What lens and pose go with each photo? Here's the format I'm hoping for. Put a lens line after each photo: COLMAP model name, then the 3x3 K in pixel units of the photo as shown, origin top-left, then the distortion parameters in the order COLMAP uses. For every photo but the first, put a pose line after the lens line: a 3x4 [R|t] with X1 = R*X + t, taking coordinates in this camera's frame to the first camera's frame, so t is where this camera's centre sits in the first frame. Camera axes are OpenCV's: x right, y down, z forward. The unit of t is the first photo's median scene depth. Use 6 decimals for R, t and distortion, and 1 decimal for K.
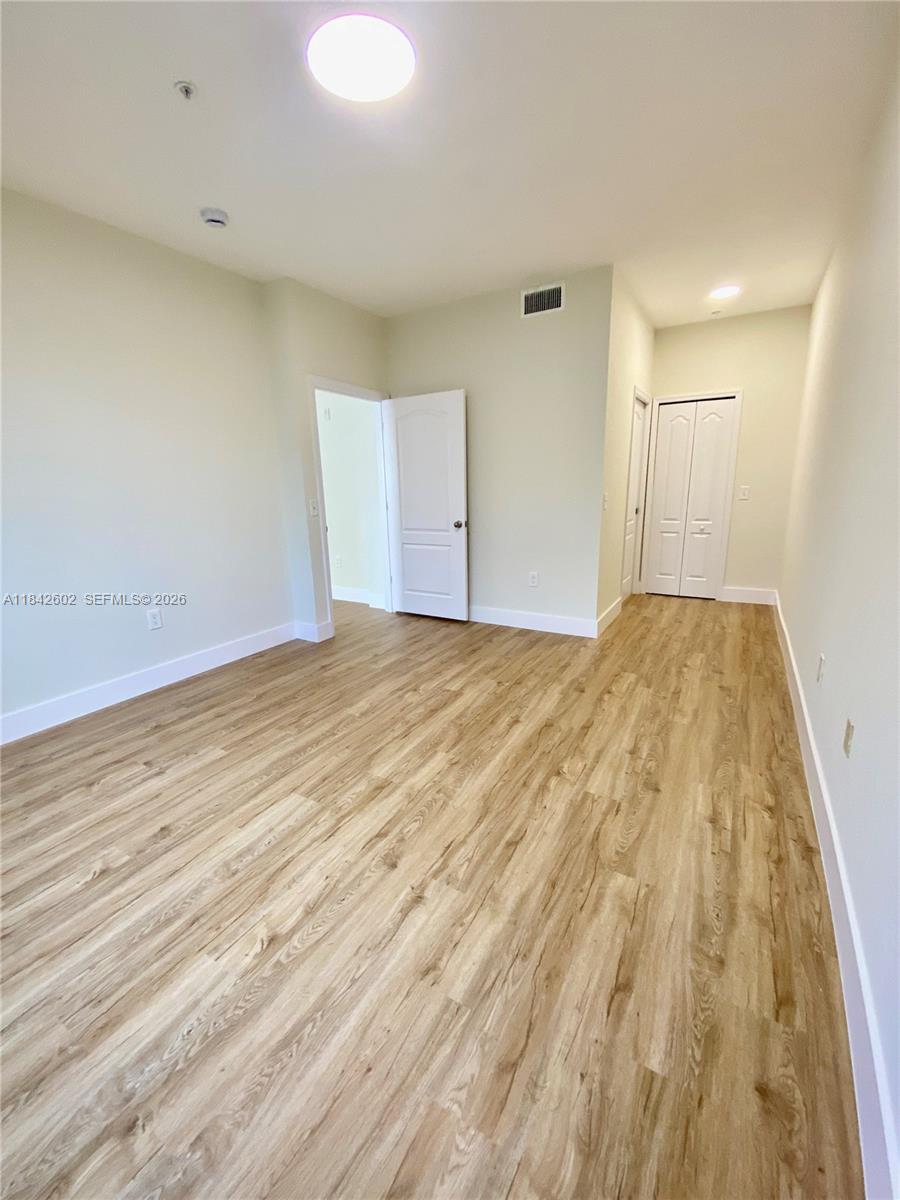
lens RADIAL K [[485.3, 0, 445.0], [0, 485.3, 600.3], [0, 0, 1]] dist [0.030889, -0.030680]
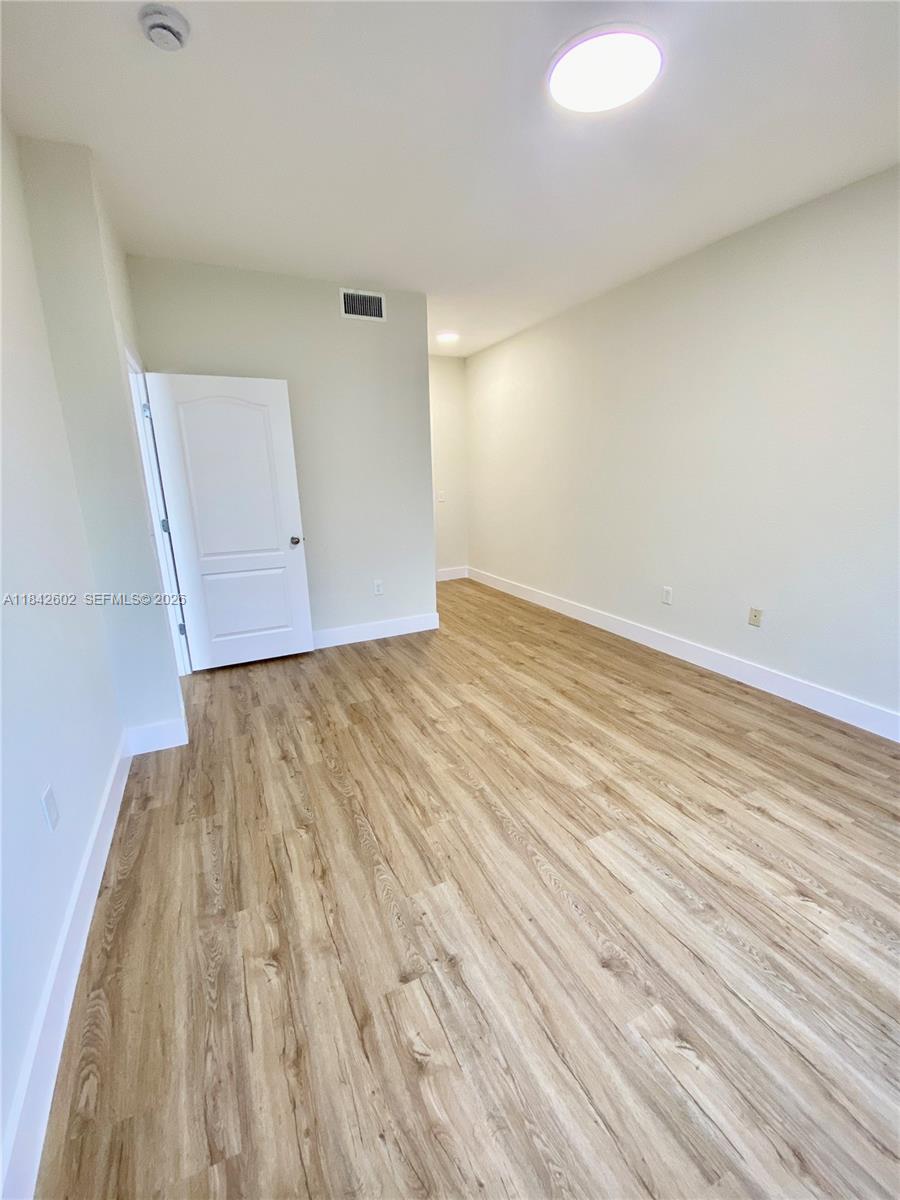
lens RADIAL K [[483.8, 0, 450.0], [0, 483.8, 600.0], [0, 0, 1]] dist [0.021727, -0.022354]
pose [[0.551245, -0.203113, 0.809243, -0.939114], [0.202688, 0.973461, 0.106262, -0.162476], [-0.809350, 0.105447, 0.577784, 0.549654]]
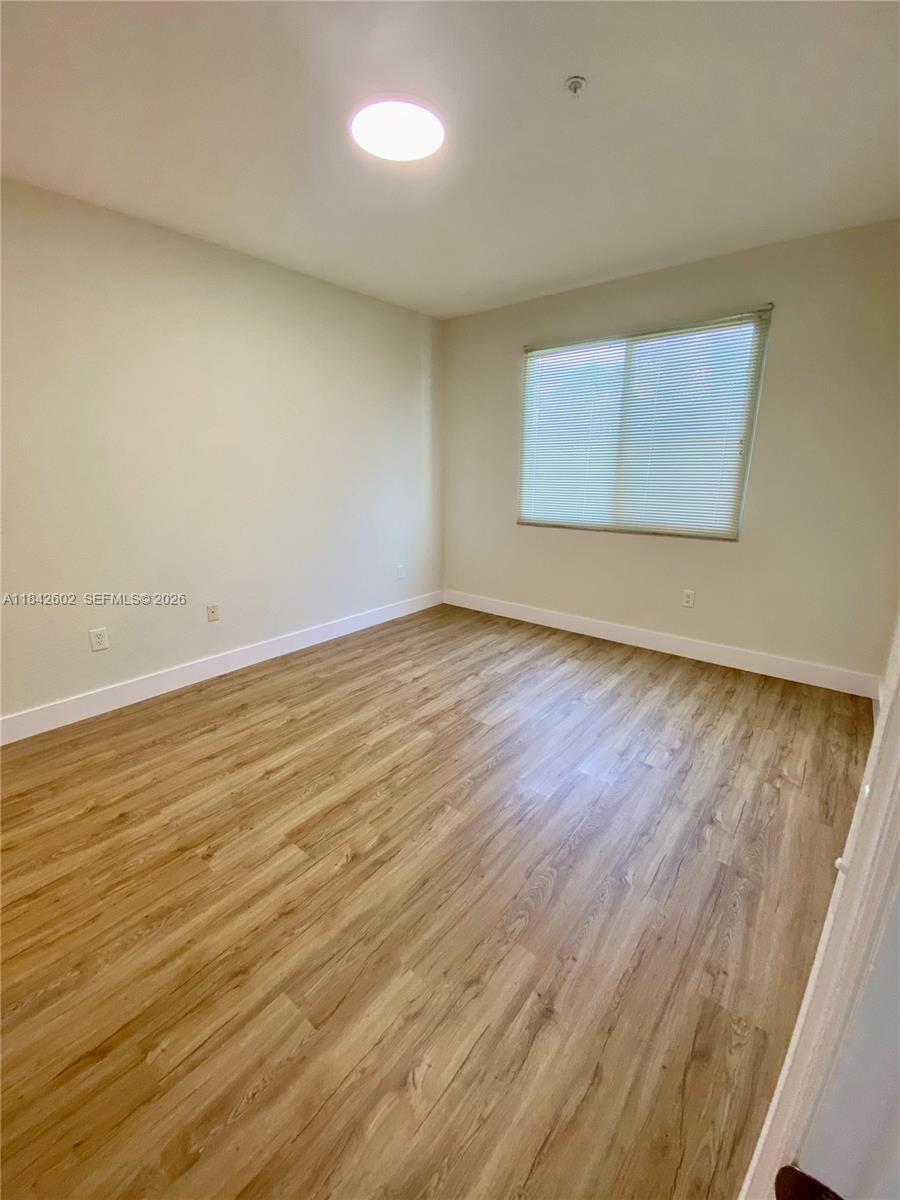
lens RADIAL K [[485.3, 0, 445.0], [0, 485.3, 600.3], [0, 0, 1]] dist [0.030889, -0.030680]
pose [[-0.987951, -0.017368, 0.153791, -0.329581], [0.058790, 0.877088, 0.476718, -0.471836], [-0.143168, 0.480016, -0.865499, 1.731314]]
